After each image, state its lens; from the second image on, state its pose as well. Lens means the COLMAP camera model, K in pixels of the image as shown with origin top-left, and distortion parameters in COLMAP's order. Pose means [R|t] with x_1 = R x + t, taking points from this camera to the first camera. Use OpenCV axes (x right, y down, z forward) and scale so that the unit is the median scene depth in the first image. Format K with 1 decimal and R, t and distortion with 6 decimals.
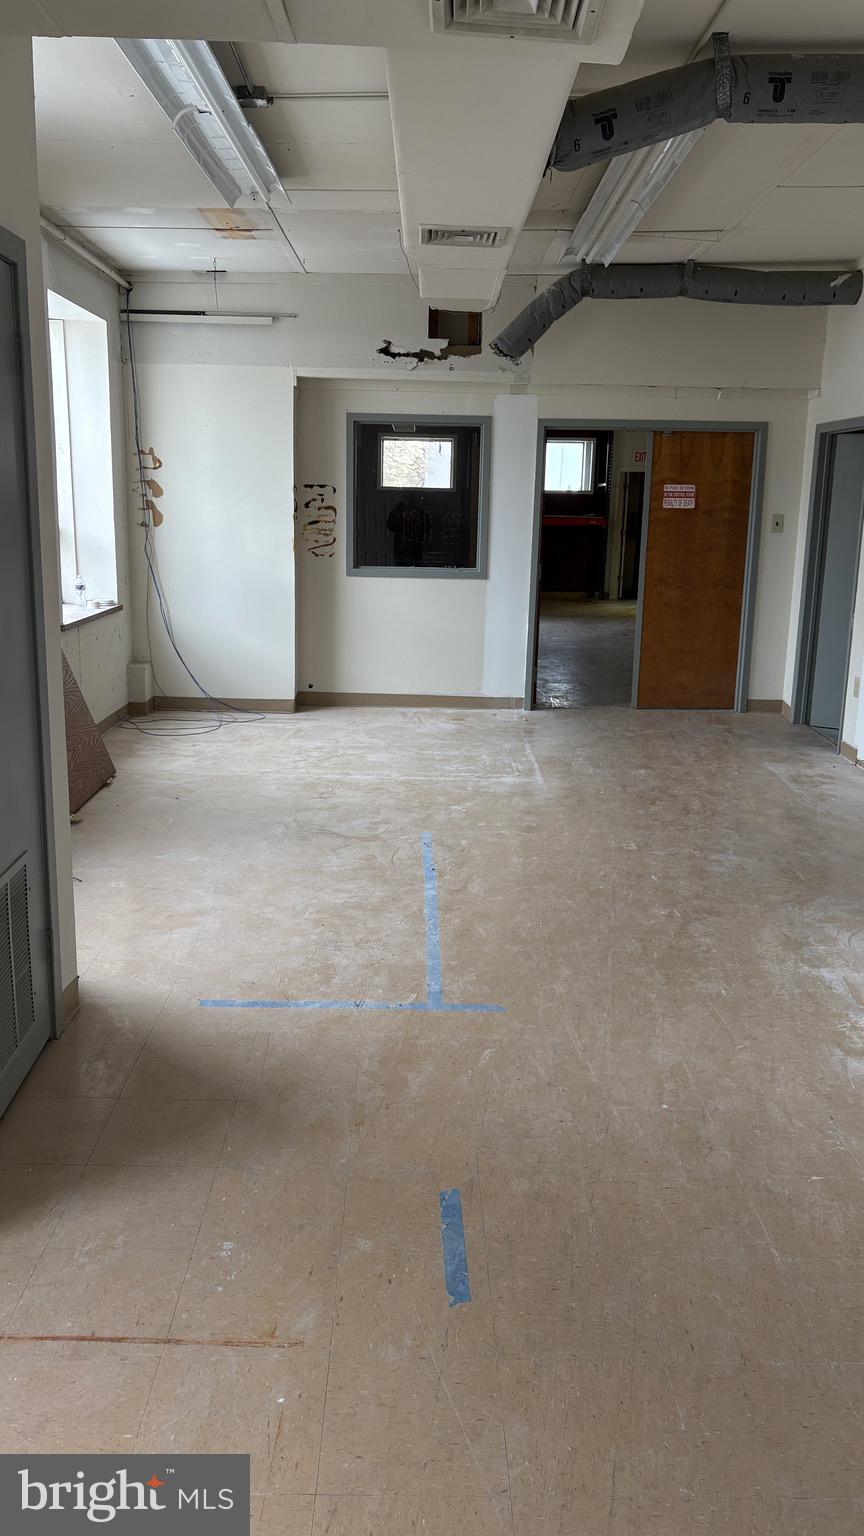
lens RADIAL K [[1153.3, 0, 440.9], [0, 1153.3, 767.8], [0, 0, 1]] dist [0.003883, -0.027558]
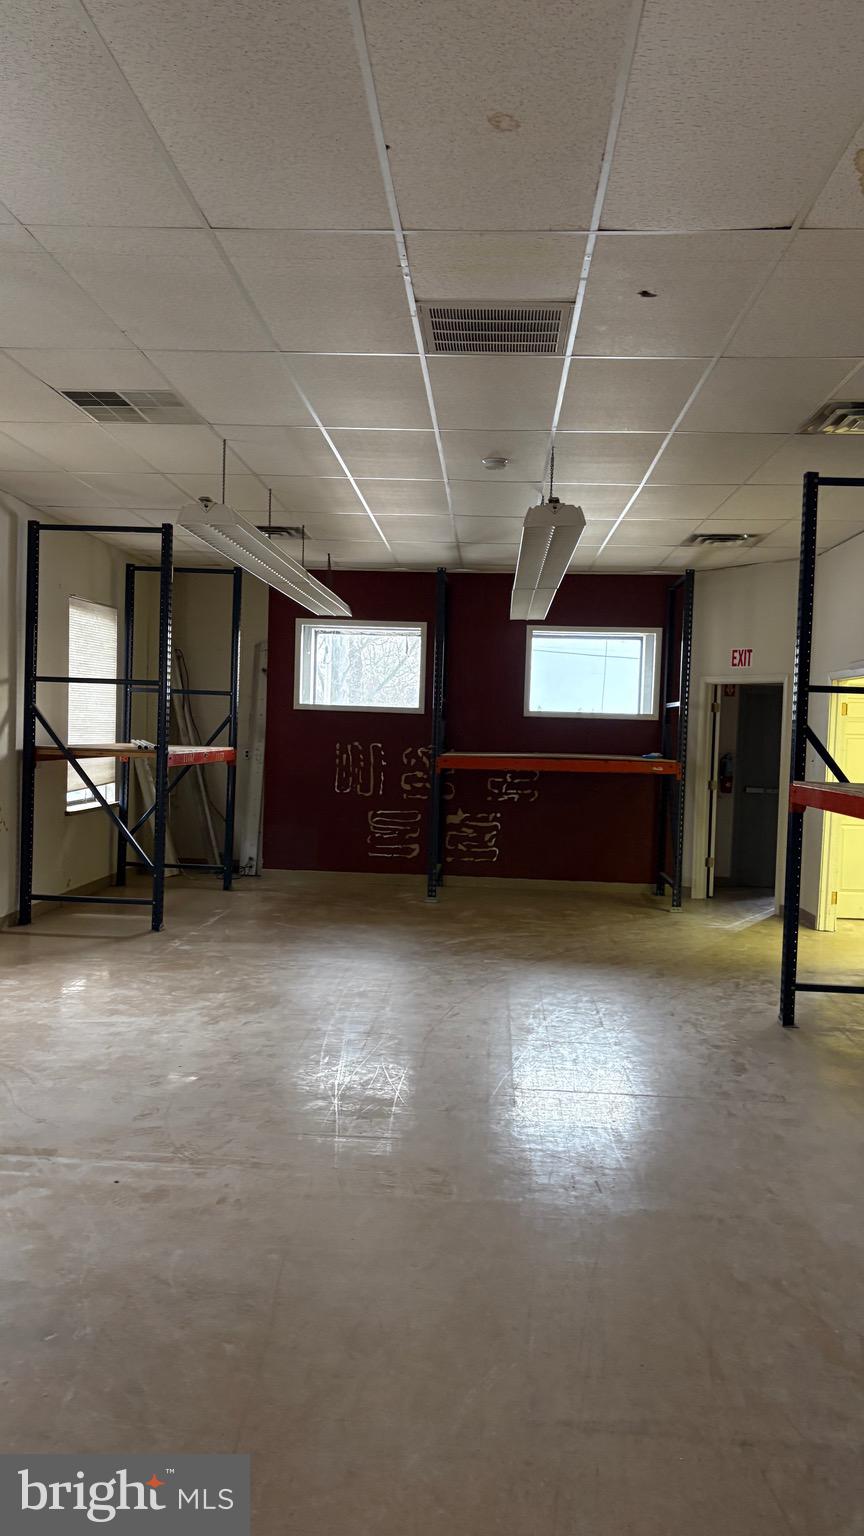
lens RADIAL K [[1153.3, 0, 427.4], [0, 1153.3, 771.5], [0, 0, 1]] dist [0.003883, -0.027558]
pose [[0.996767, -0.004721, -0.080211, 0.062285], [-0.009426, 0.984510, -0.175074, -0.108089], [0.079795, 0.175264, 0.981282, 0.420614]]
